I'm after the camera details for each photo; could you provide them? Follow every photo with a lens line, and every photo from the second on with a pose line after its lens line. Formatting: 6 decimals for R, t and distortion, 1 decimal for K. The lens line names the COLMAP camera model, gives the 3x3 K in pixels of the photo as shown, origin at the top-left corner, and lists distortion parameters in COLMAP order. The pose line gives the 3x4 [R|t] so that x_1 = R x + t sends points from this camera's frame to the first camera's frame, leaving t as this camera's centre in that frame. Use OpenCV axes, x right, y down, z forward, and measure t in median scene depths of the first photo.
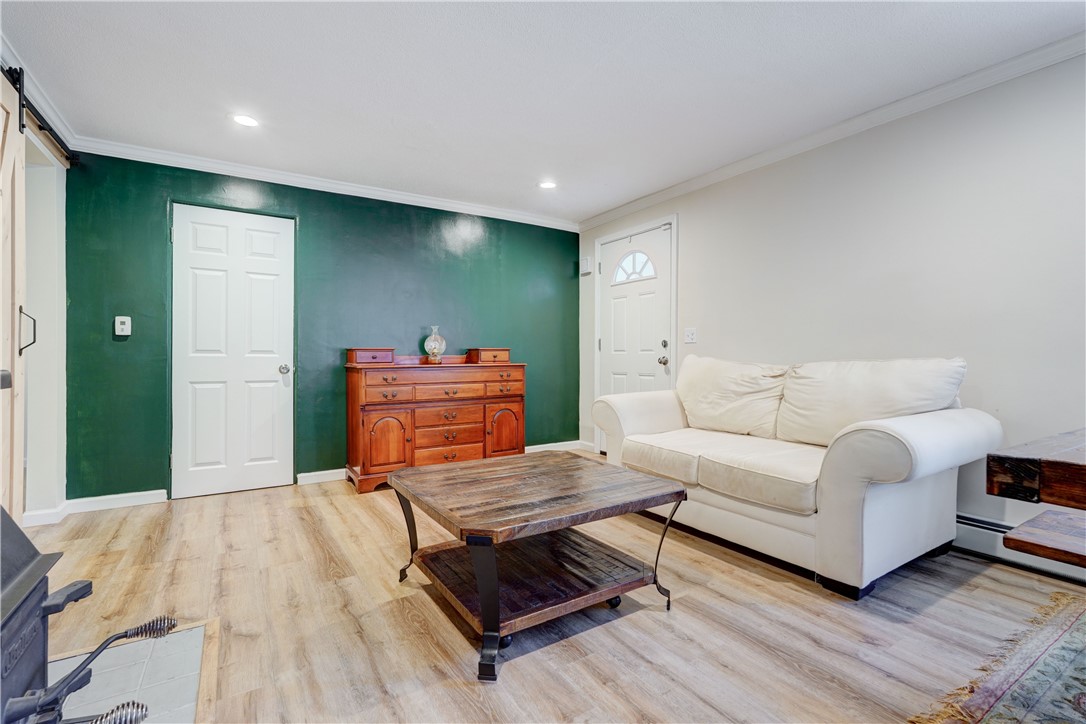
lens RADIAL K [[483.7, 0, 560.2], [0, 483.7, 357.2], [0, 0, 1]] dist [-0.000100, 0.000174]
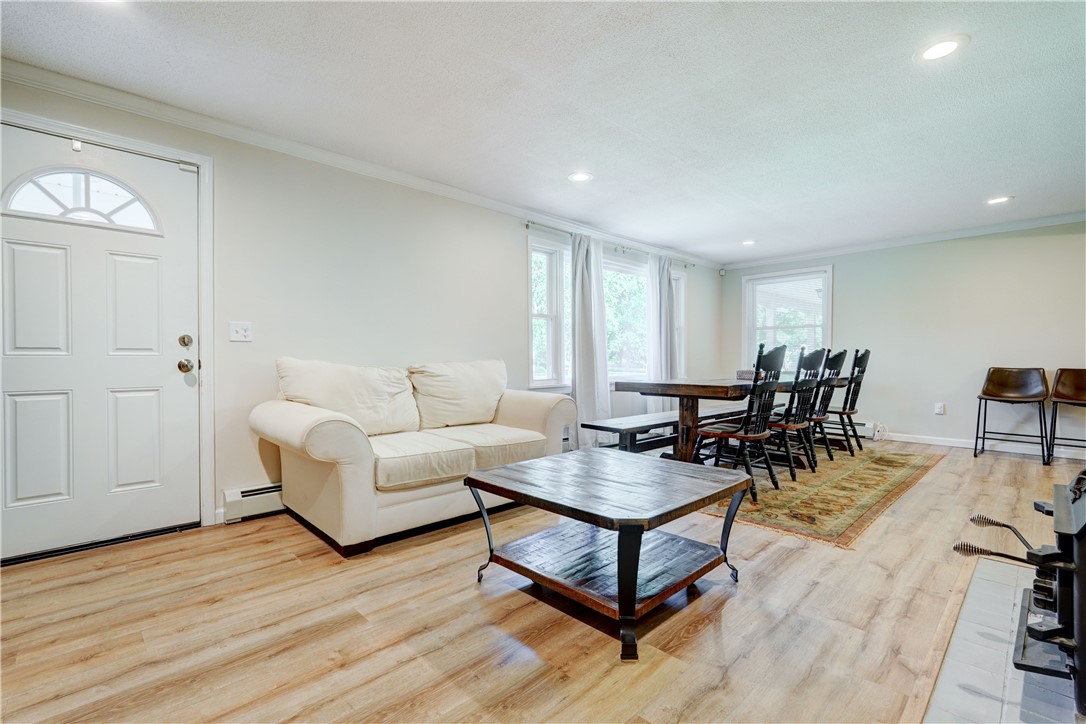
lens RADIAL K [[484.4, 0, 528.1], [0, 484.4, 362.0], [0, 0, 1]] dist [-0.004392, 0.000234]
pose [[-0.149791, -0.006018, 0.988699, -0.562055], [0.002646, 0.999975, 0.006487, -0.001410], [-0.988714, 0.003588, -0.149772, 0.686631]]
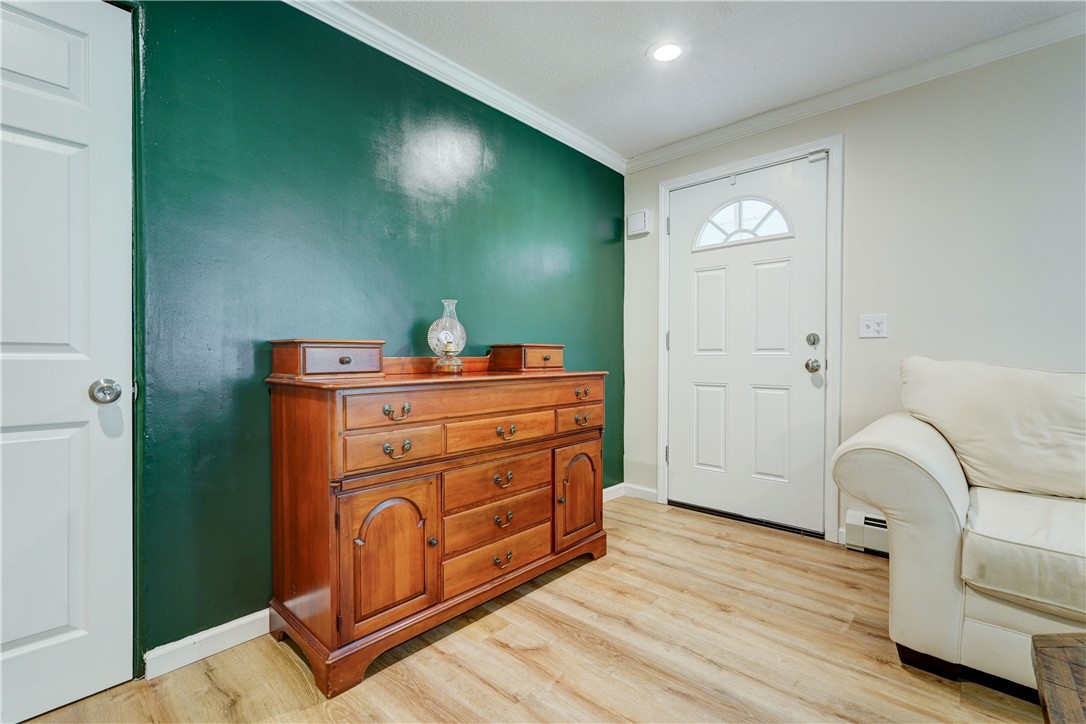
lens RADIAL K [[481.1, 0, 554.2], [0, 481.1, 361.8], [0, 0, 1]] dist [-0.000091, 0.000322]
pose [[0.969725, -0.000563, 0.244197, -0.296501], [-0.001352, 0.999970, 0.007672, -0.002803], [-0.244194, -0.007770, 0.969695, 0.505947]]
